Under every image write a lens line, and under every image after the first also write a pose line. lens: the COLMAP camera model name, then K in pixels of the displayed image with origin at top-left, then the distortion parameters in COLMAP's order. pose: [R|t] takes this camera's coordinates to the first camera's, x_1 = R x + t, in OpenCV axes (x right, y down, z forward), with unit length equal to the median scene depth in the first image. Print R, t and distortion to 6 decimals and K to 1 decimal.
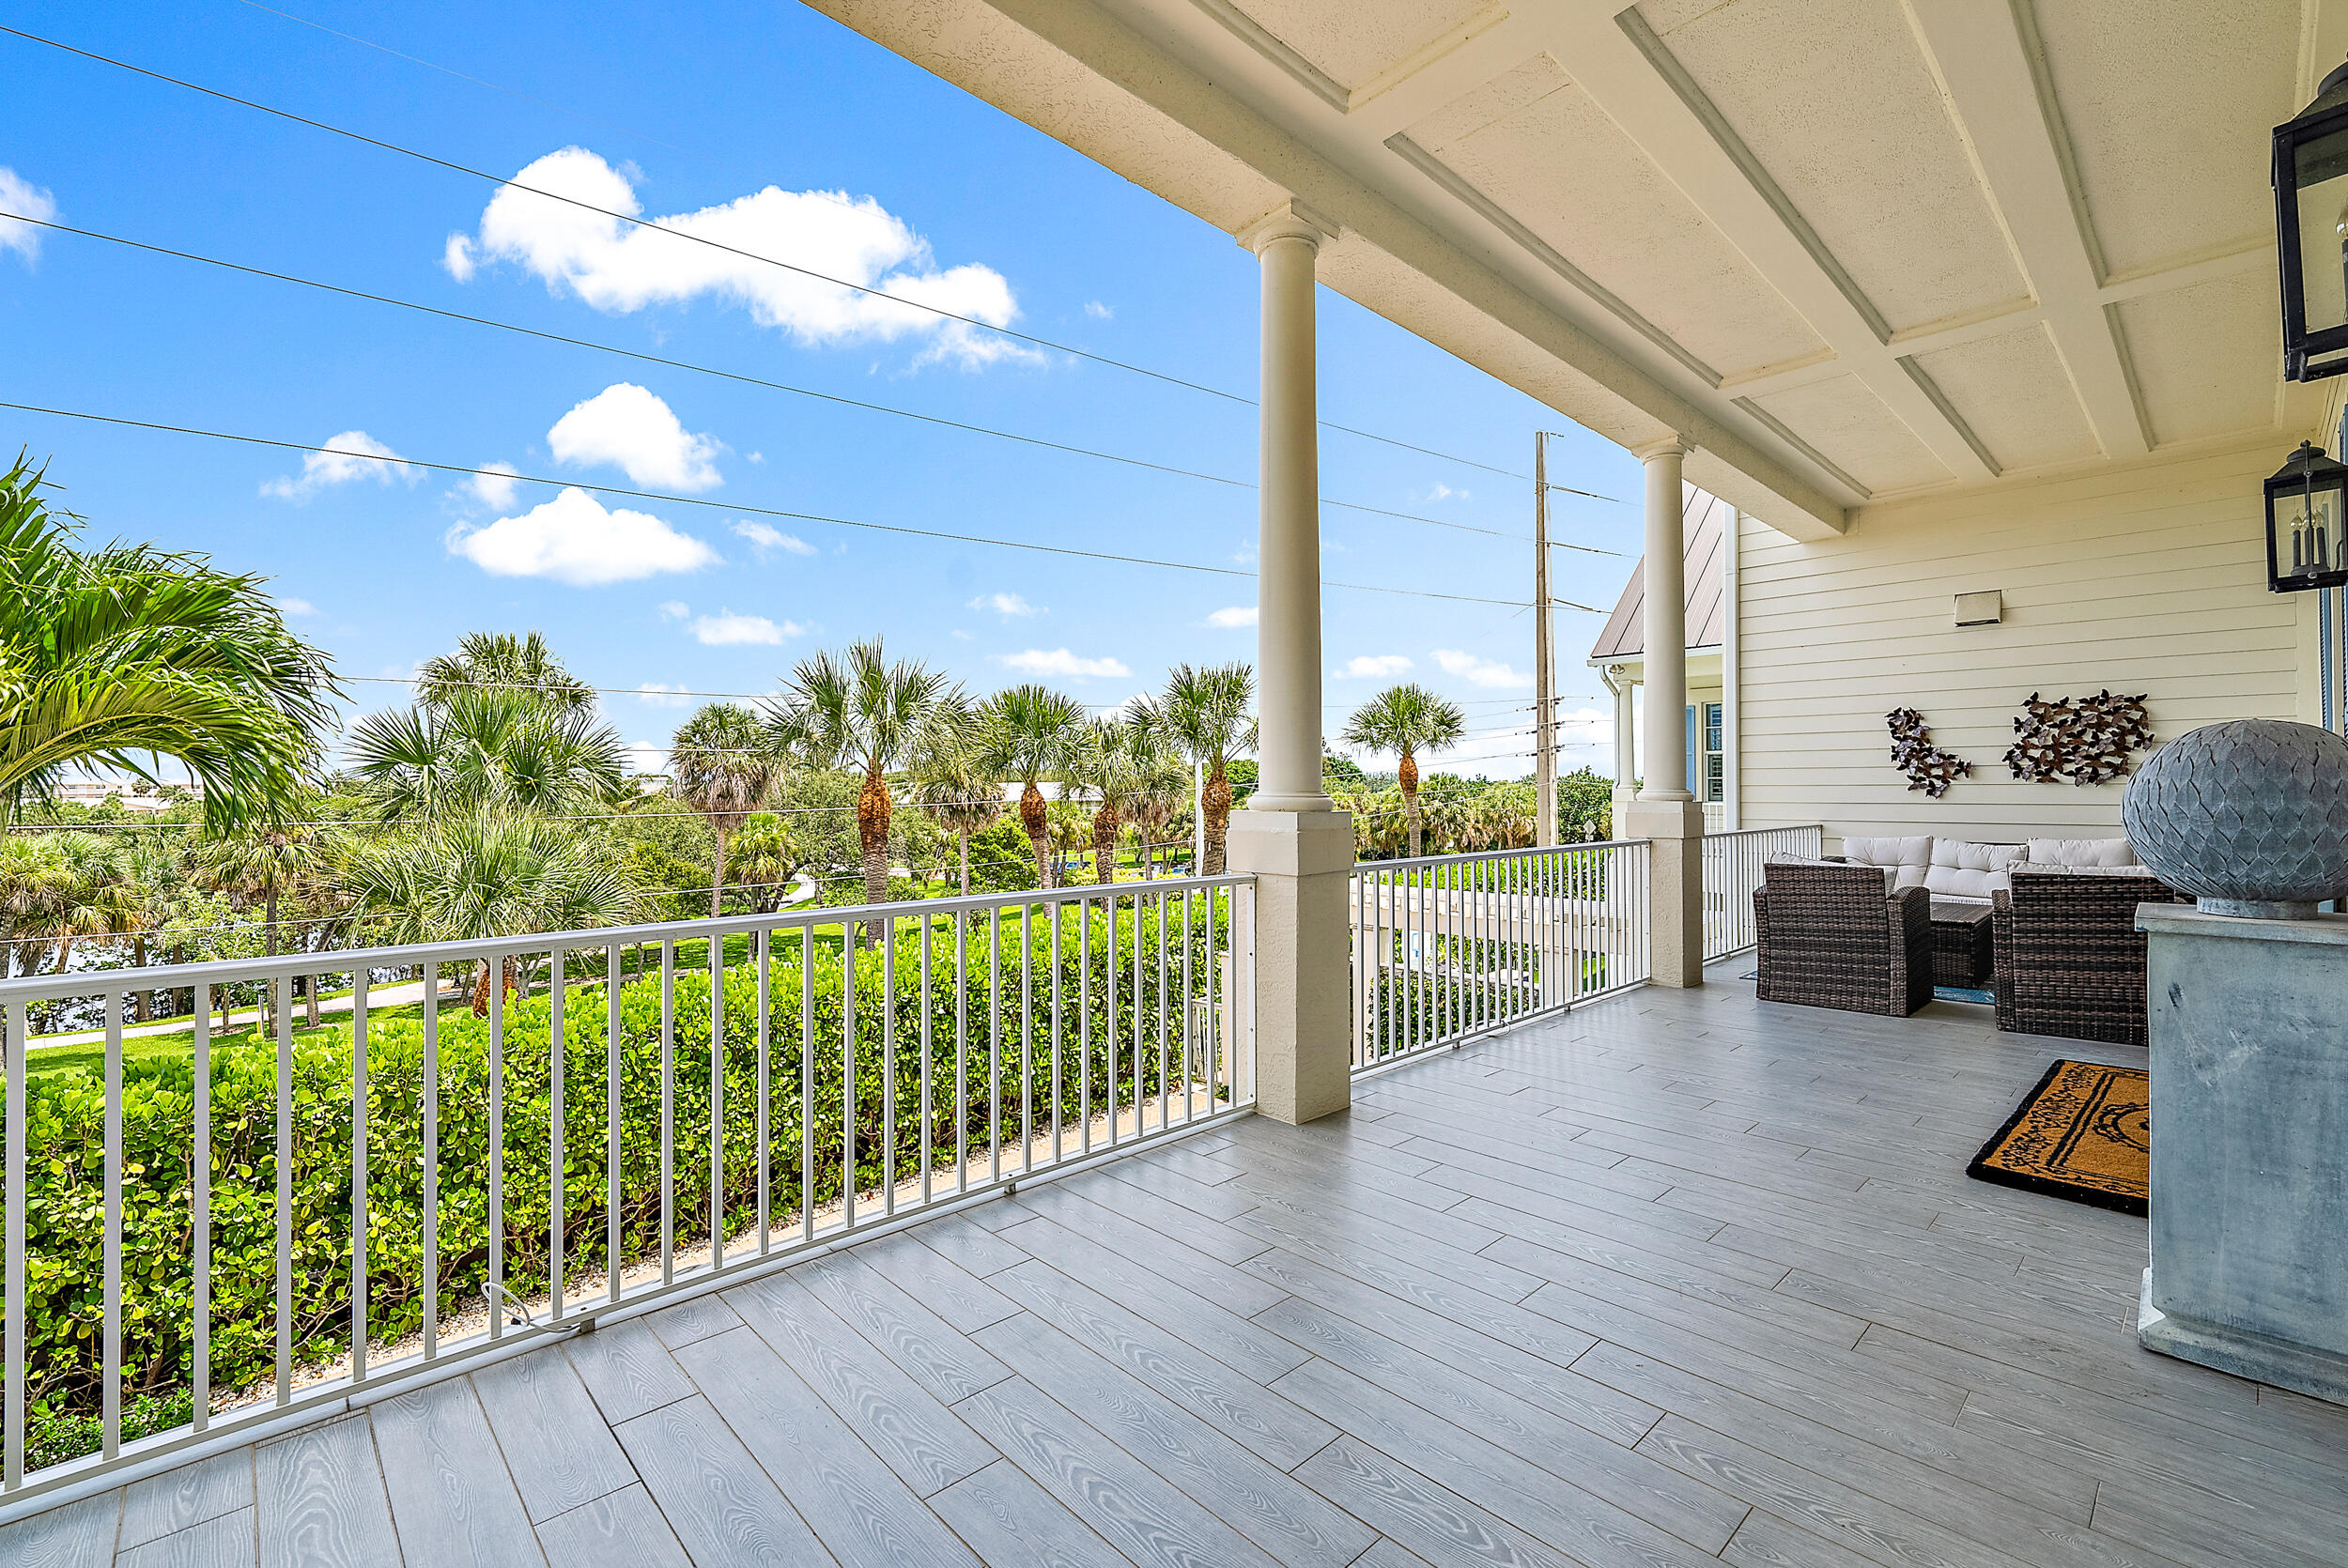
lens RADIAL K [[1007.9, 0, 1166.3], [0, 1007.9, 783.7], [0, 0, 1]] dist [0.001113, -0.000455]
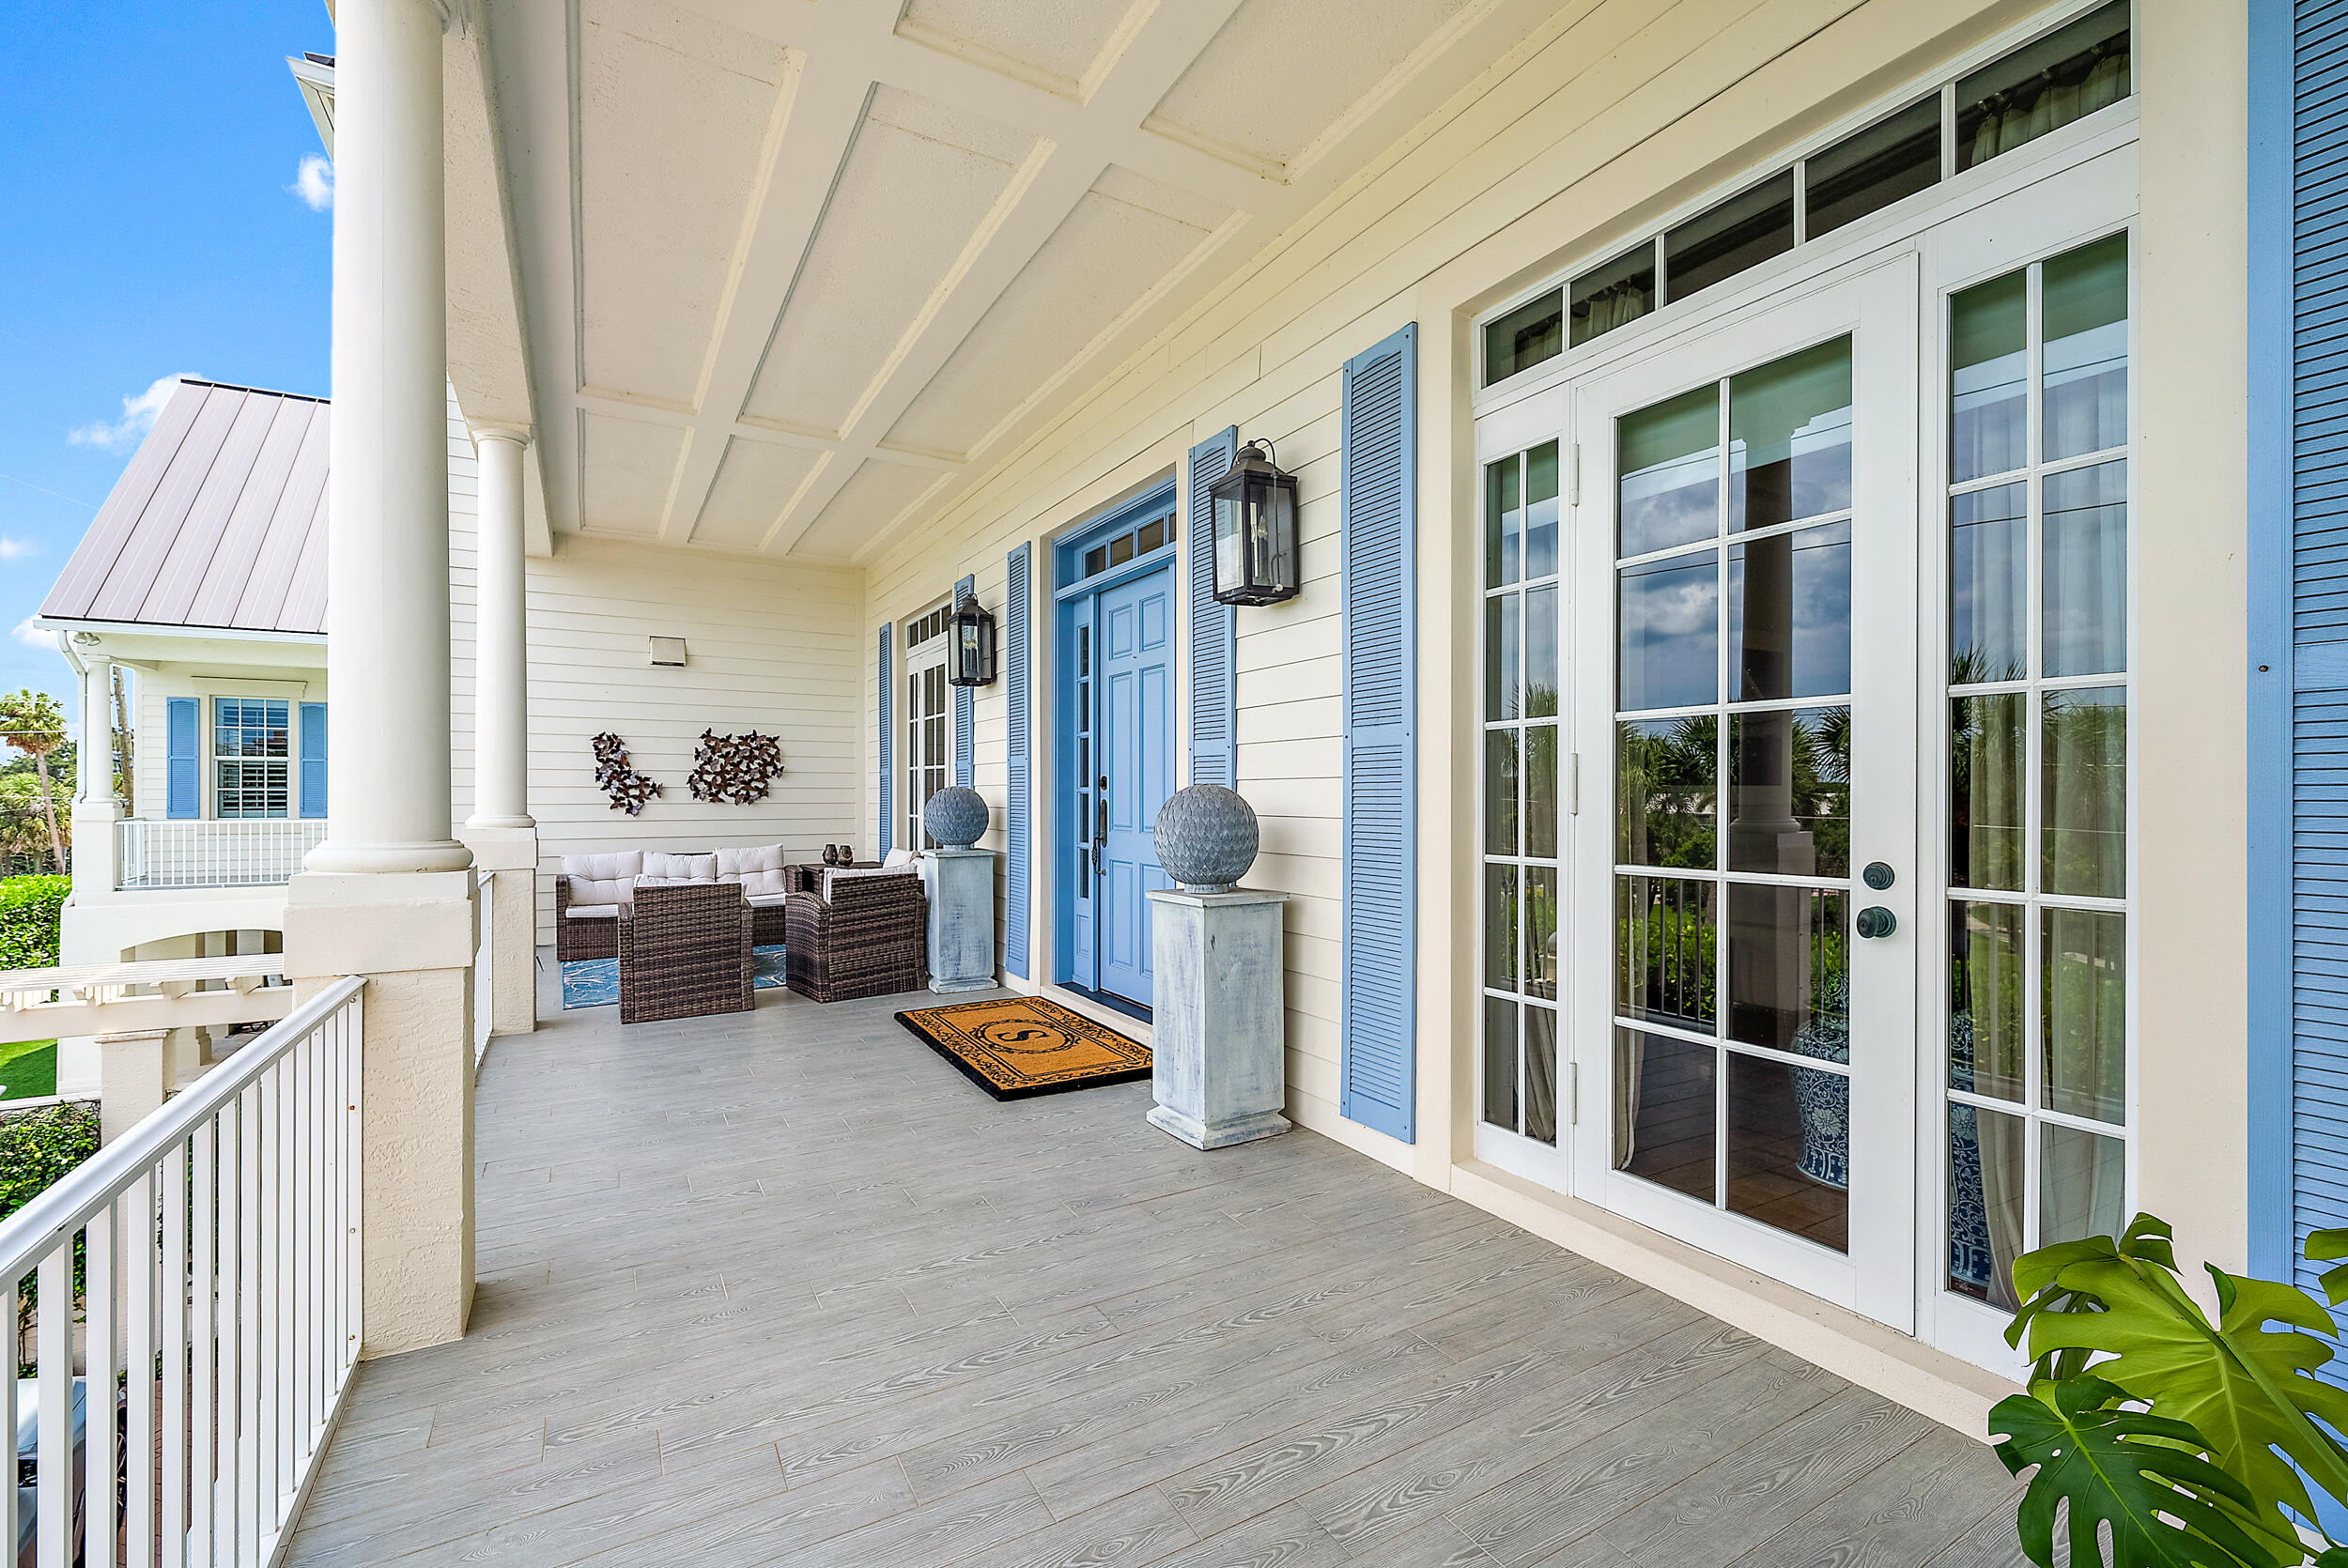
lens RADIAL K [[1007.9, 0, 1167.8], [0, 1007.9, 792.1], [0, 0, 1]] dist [0.001113, -0.000455]
pose [[0.225135, 0.005539, 0.974312, -0.205275], [-0.006489, 0.999970, -0.004185, -0.012175], [-0.974306, -0.005380, 0.225165, 0.192767]]
